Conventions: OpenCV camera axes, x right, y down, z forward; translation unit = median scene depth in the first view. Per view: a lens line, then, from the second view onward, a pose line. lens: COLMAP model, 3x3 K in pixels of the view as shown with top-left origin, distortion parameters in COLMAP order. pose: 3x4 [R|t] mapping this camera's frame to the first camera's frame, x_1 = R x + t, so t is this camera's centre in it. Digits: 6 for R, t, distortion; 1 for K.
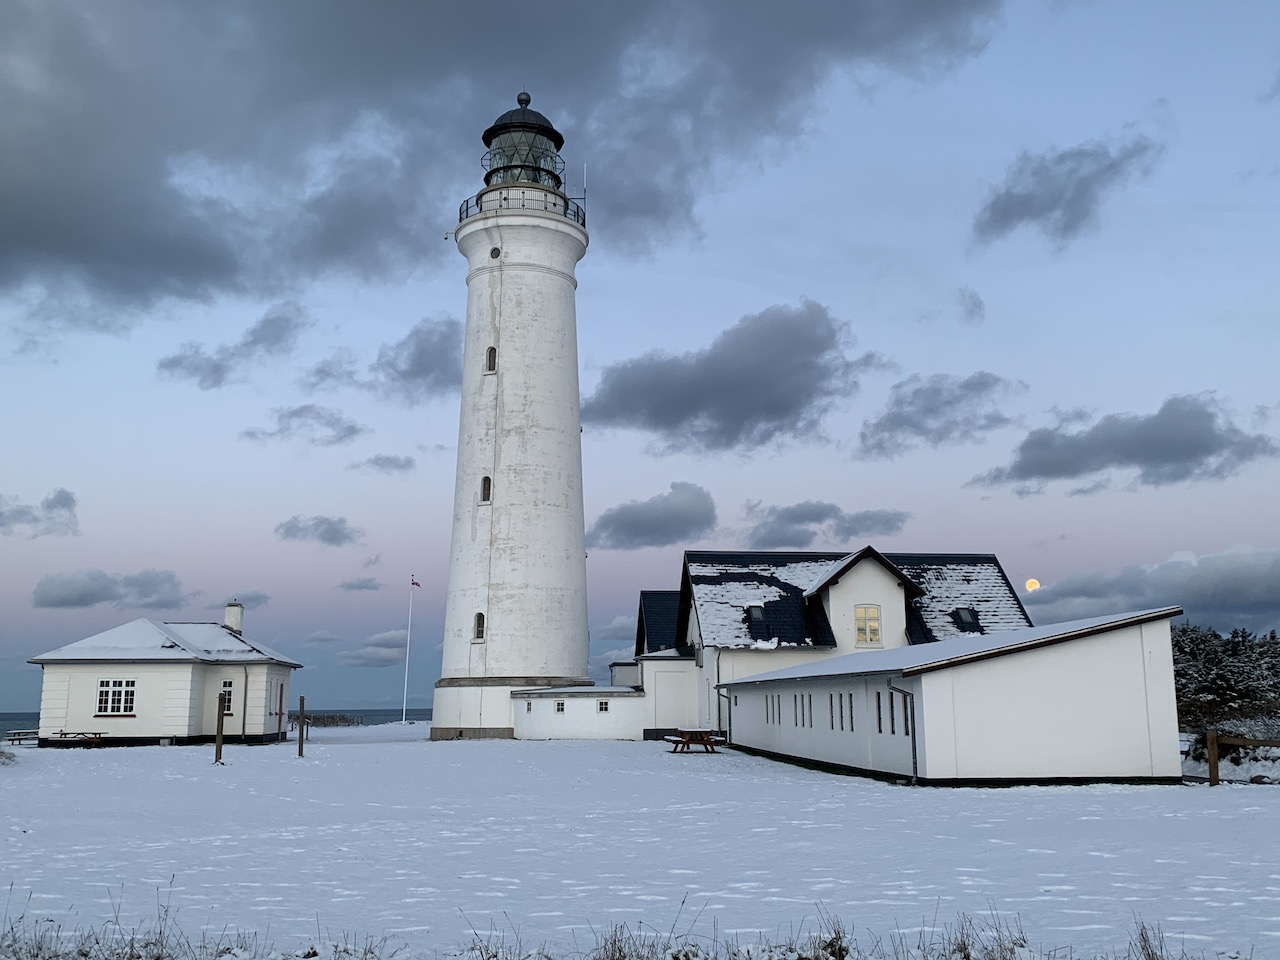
lens RADIAL K [[1275.2, 0, 639.1], [0, 1275.2, 468.4], [0, 0, 1]] dist [0.245070, -0.726181]
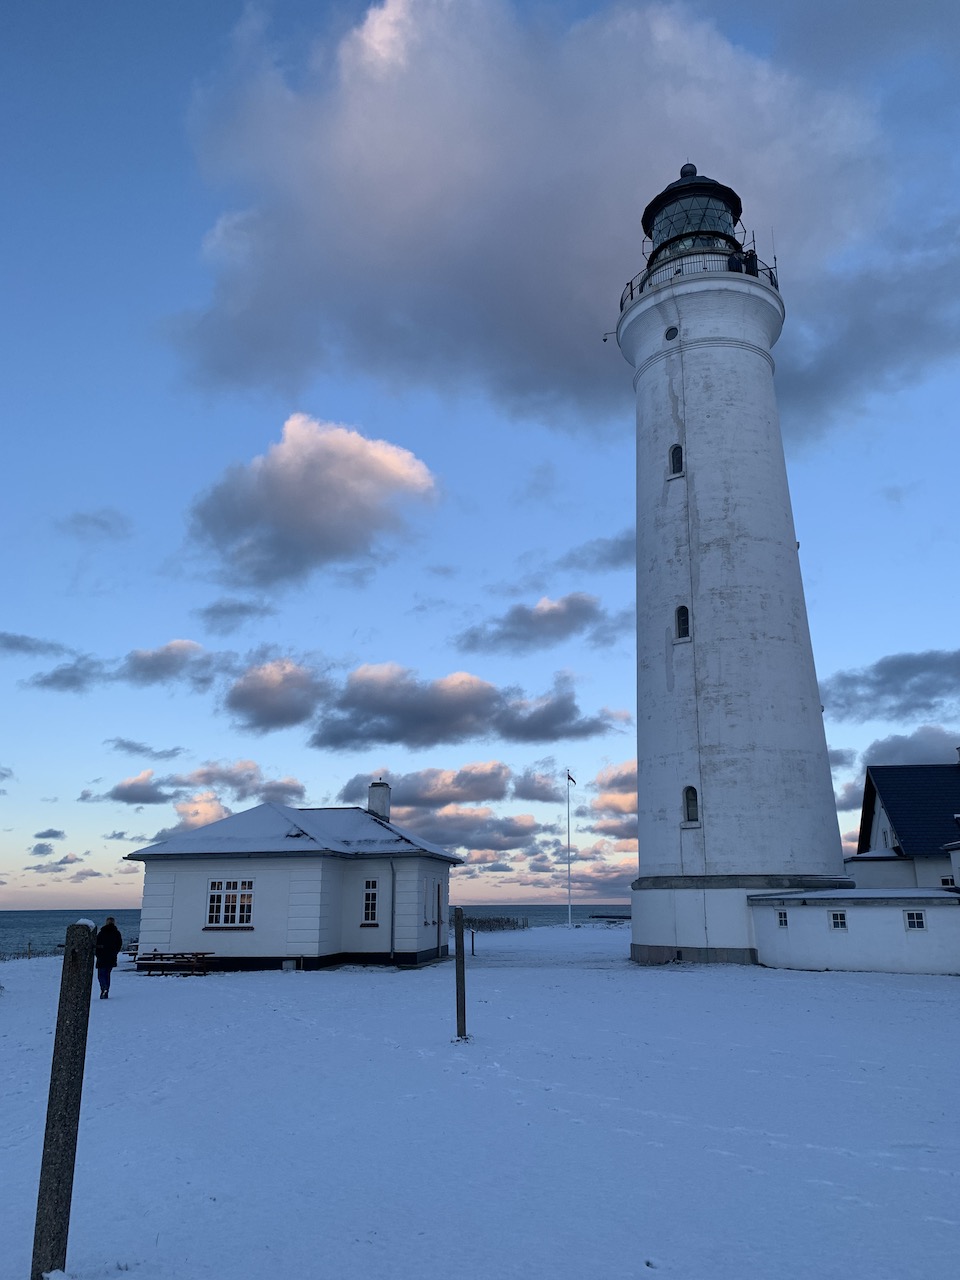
lens RADIAL K [[977.2, 0, 480.0], [0, 977.2, 640.0], [0, 0, 1]] dist [0.053385, -0.006212]
pose [[0.971708, -0.065134, -0.227025, -0.108239], [0.046623, 0.995206, -0.085971, 0.072289], [0.231536, 0.072954, 0.970087, 0.425823]]
